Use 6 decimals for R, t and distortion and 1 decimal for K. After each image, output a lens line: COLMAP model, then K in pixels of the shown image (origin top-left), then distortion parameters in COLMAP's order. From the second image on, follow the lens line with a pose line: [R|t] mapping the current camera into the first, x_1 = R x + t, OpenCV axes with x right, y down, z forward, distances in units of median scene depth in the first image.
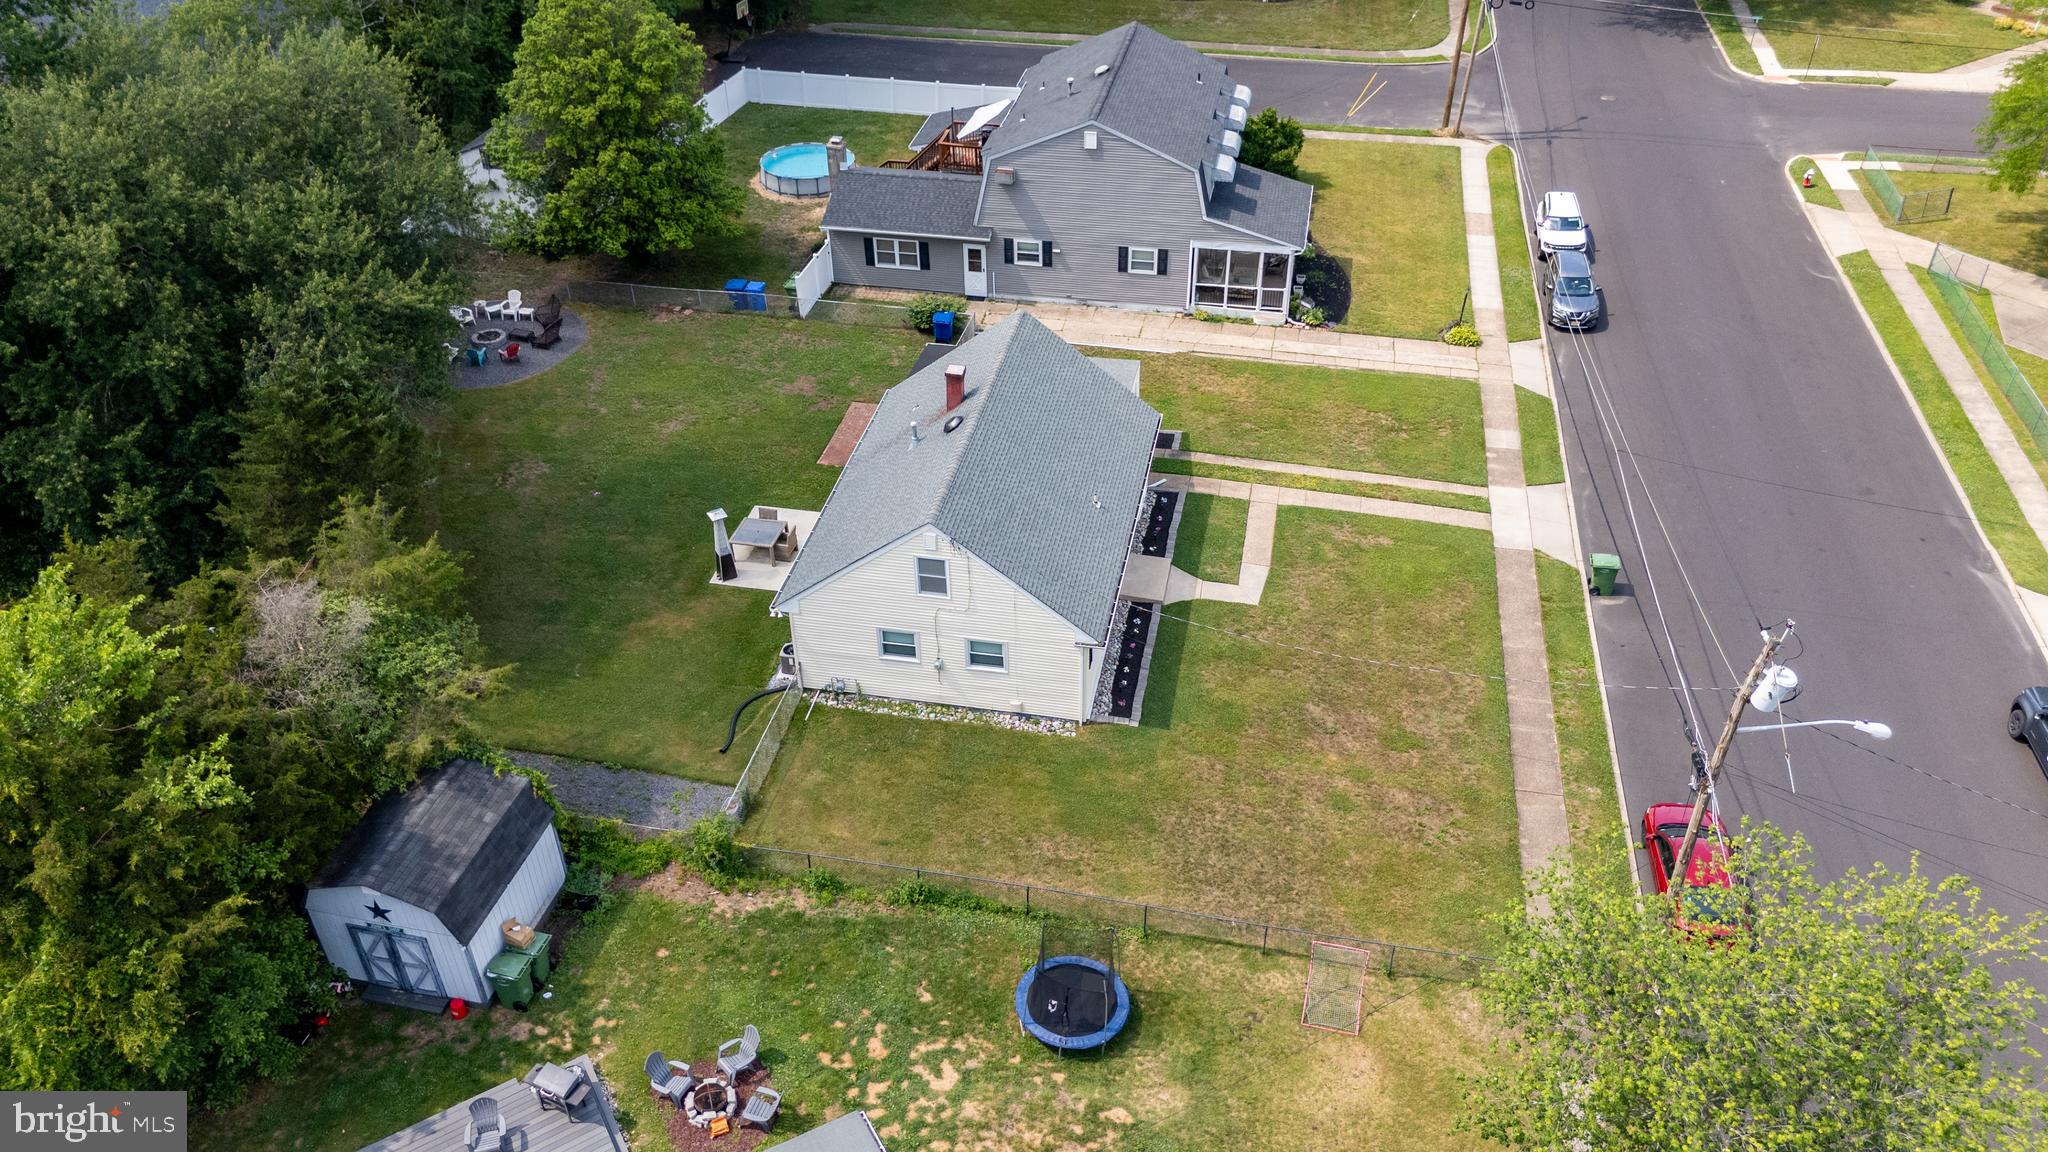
lens RADIAL K [[1507.3, 0, 1024.0], [0, 1507.3, 576.0], [0, 0, 1]] dist [0.064491, -0.067984]
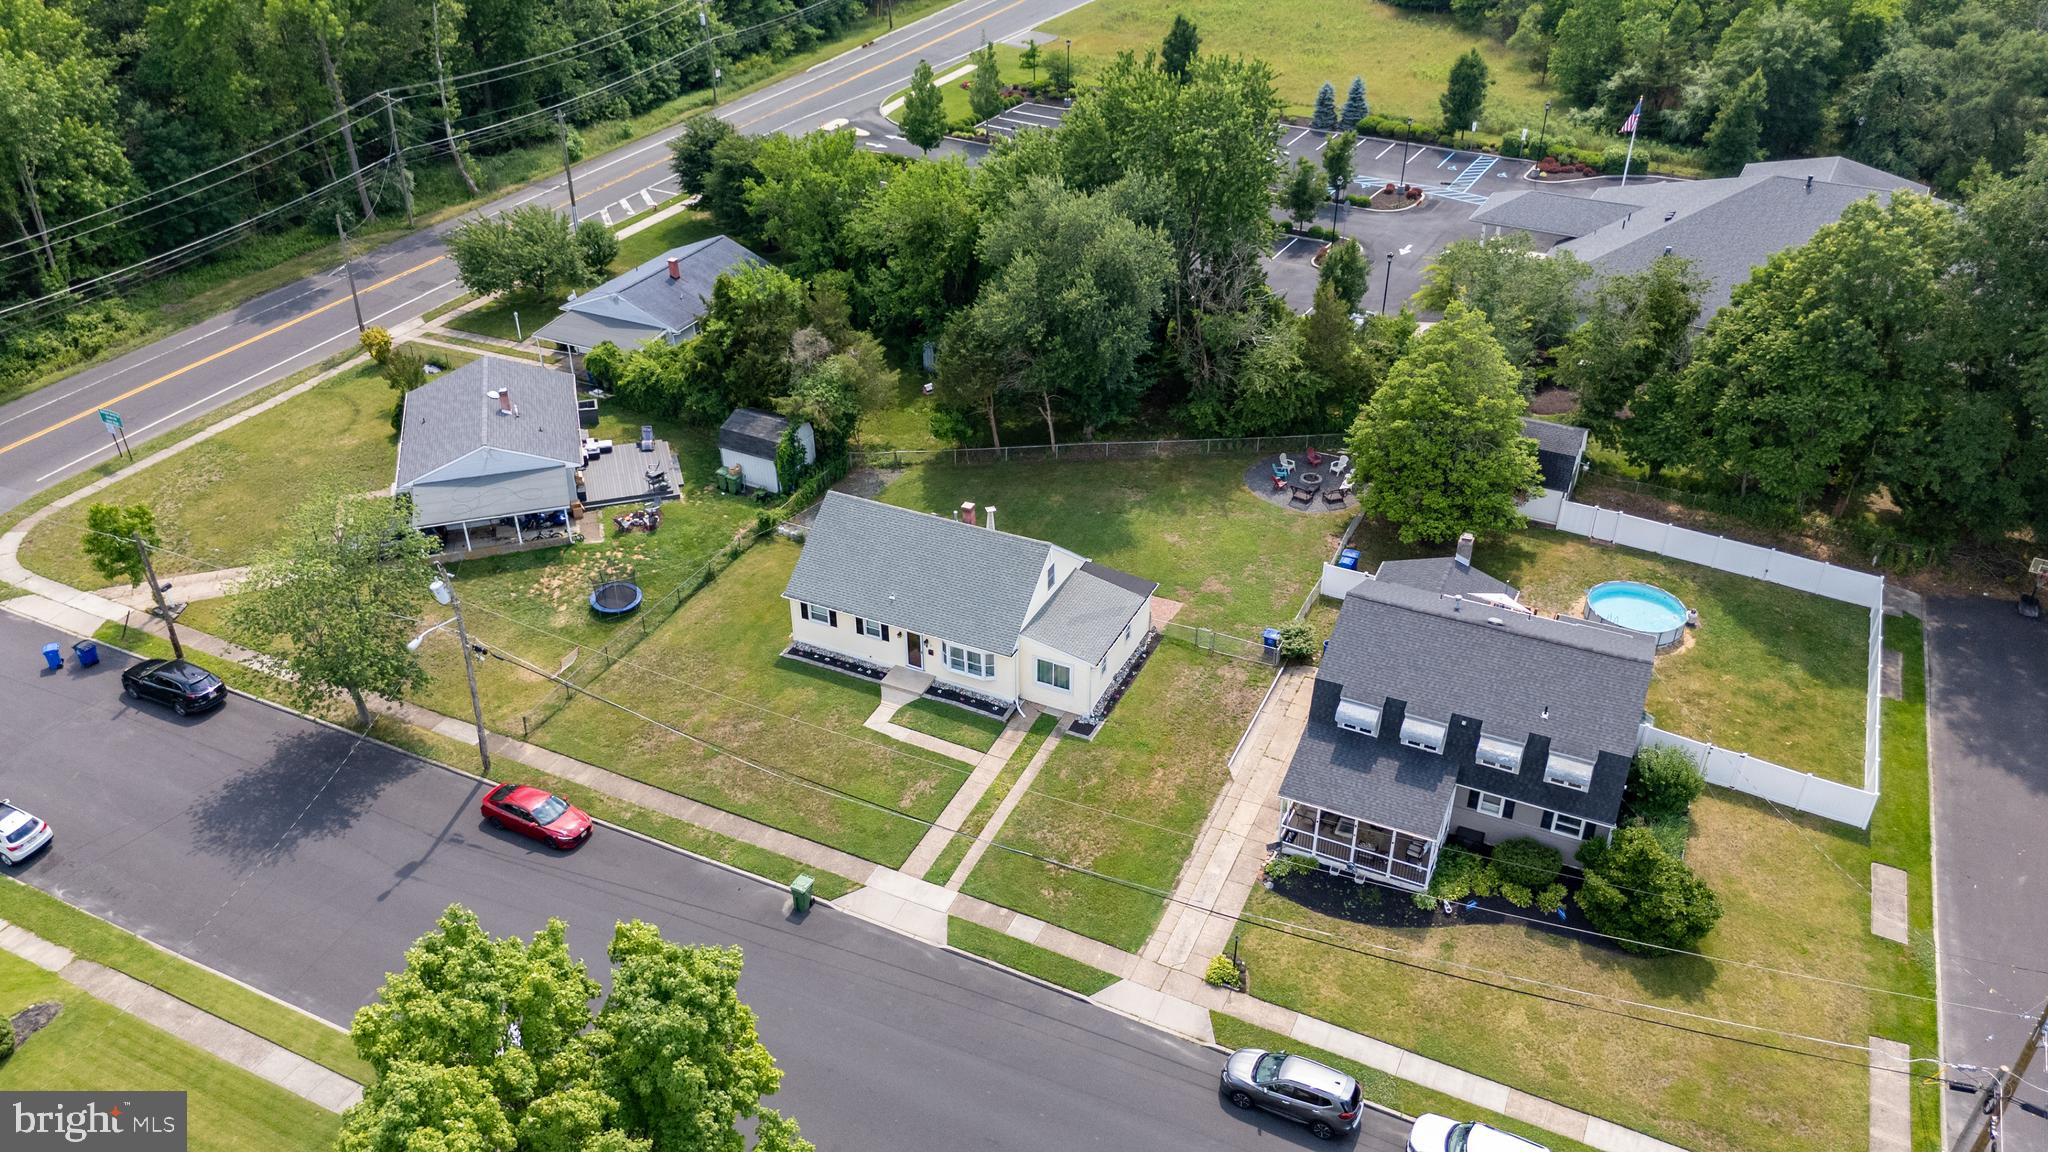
lens RADIAL K [[1507.3, 0, 1024.0], [0, 1507.3, 576.0], [0, 0, 1]] dist [0.064491, -0.067984]
pose [[-0.244788, 0.523990, -0.815790, 0.961429], [-0.576459, 0.597873, 0.556994, -0.758947], [0.779598, 0.606615, 0.155706, 0.616223]]
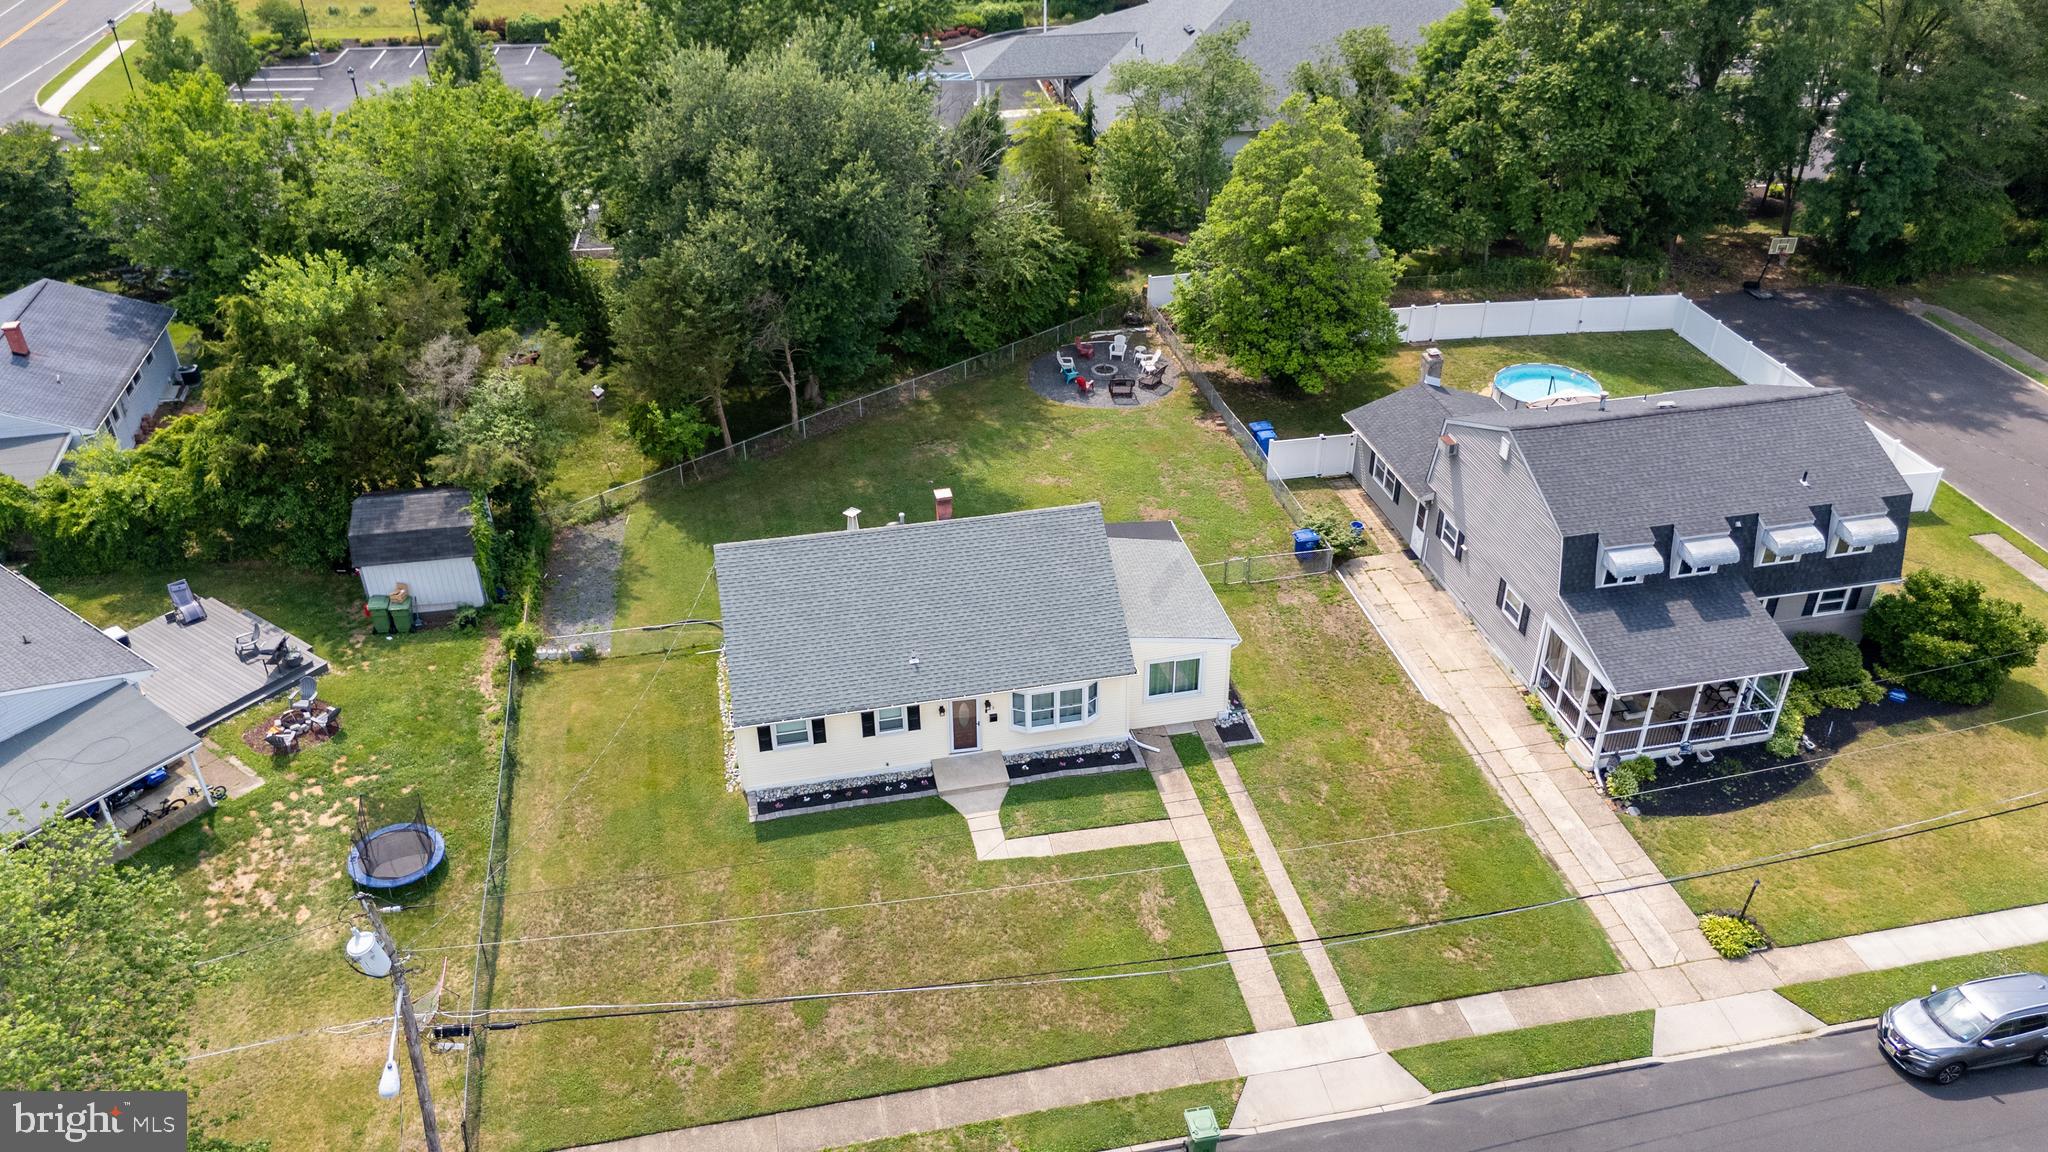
lens RADIAL K [[1507.3, 0, 1024.0], [0, 1507.3, 576.0], [0, 0, 1]] dist [0.064491, -0.067984]
pose [[0.394391, 0.501896, -0.769777, 0.616173], [-0.549576, 0.800184, 0.240149, -0.279731], [0.736493, 0.328338, 0.591415, 0.310443]]
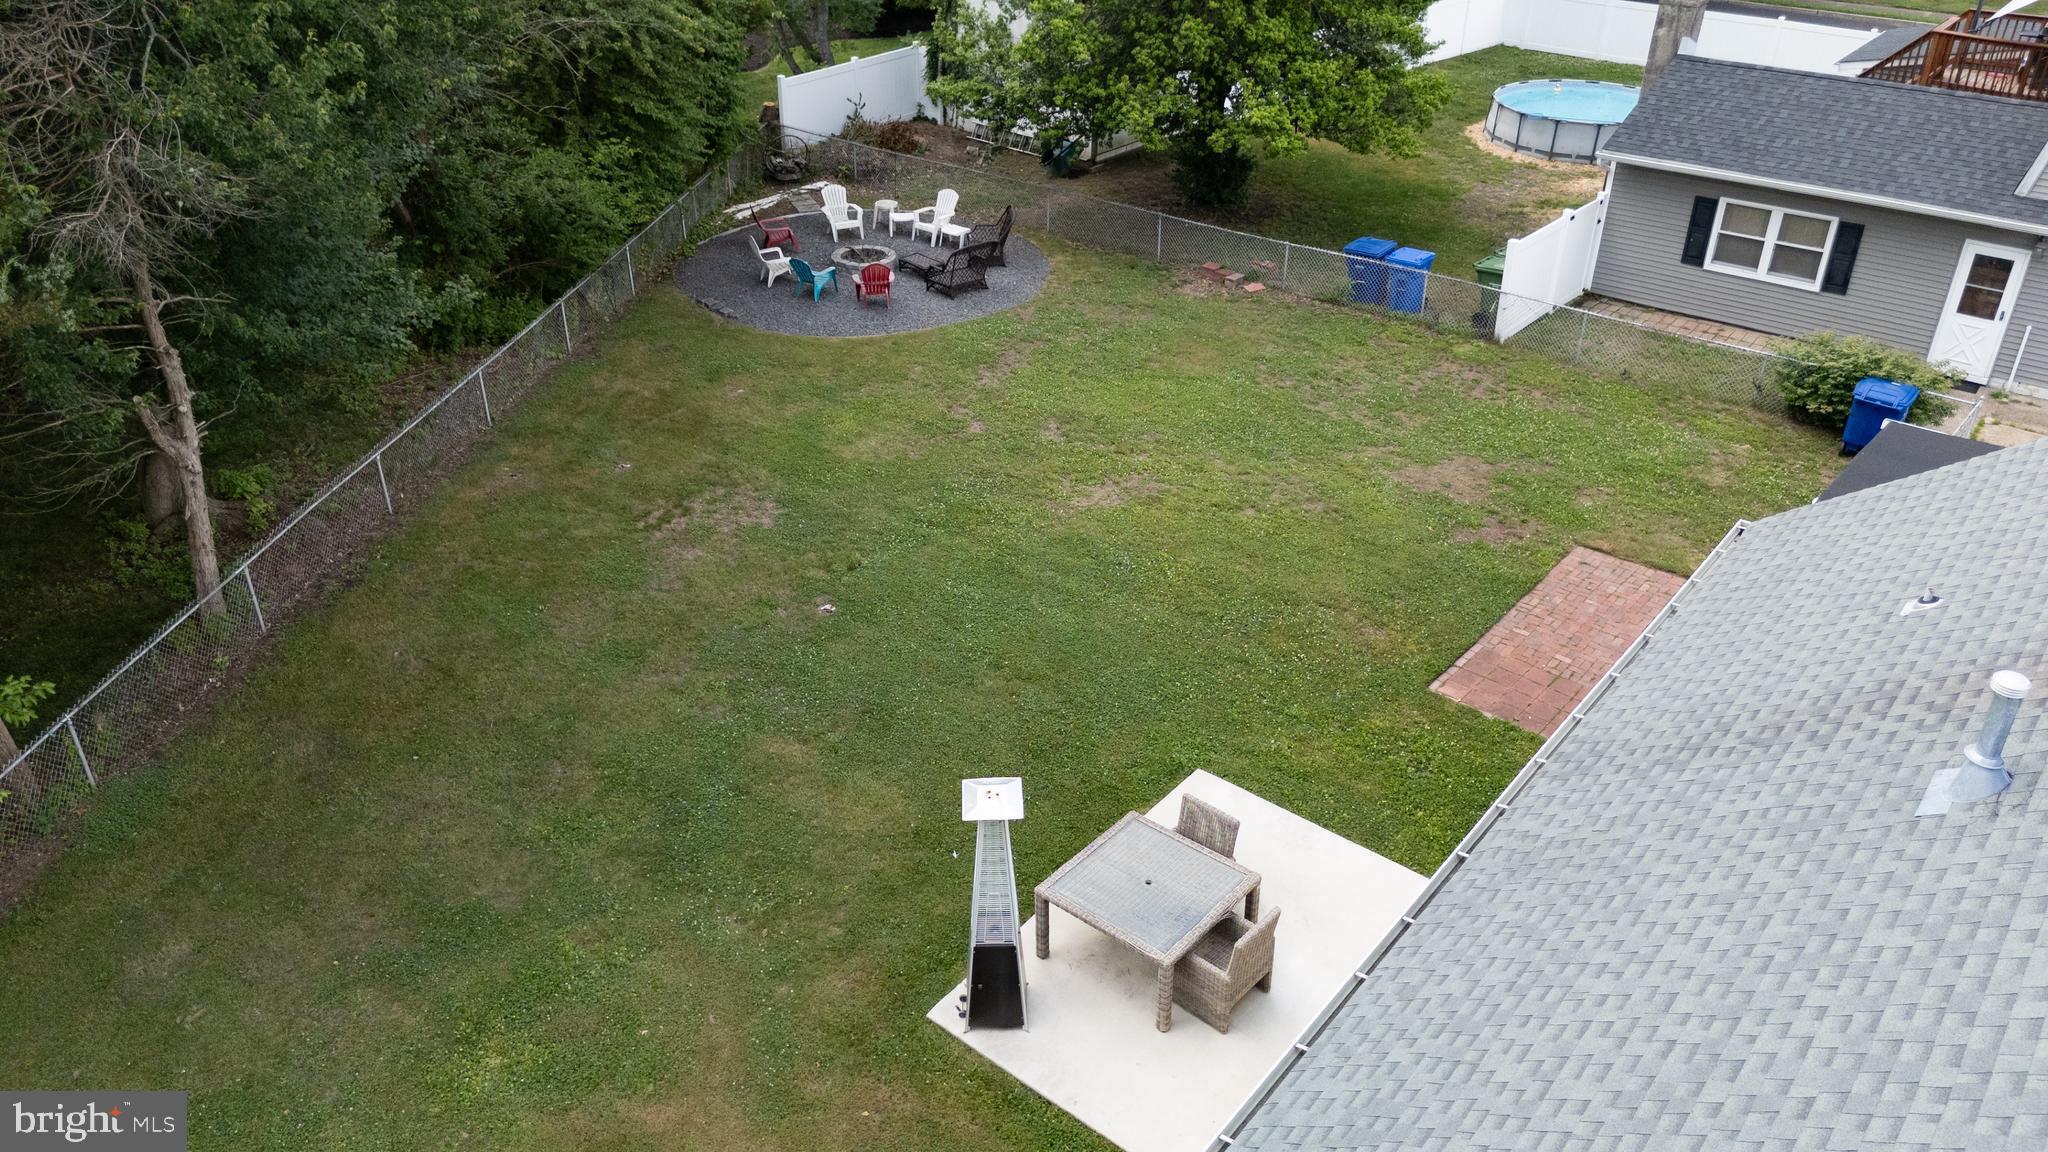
lens RADIAL K [[1507.3, 0, 1024.0], [0, 1507.3, 576.0], [0, 0, 1]] dist [0.064491, -0.067984]
pose [[0.882349, 0.250139, -0.398612, -0.078447], [-0.286998, 0.957308, -0.034550, -0.054168], [0.372952, 0.144886, 0.916469, 0.577324]]
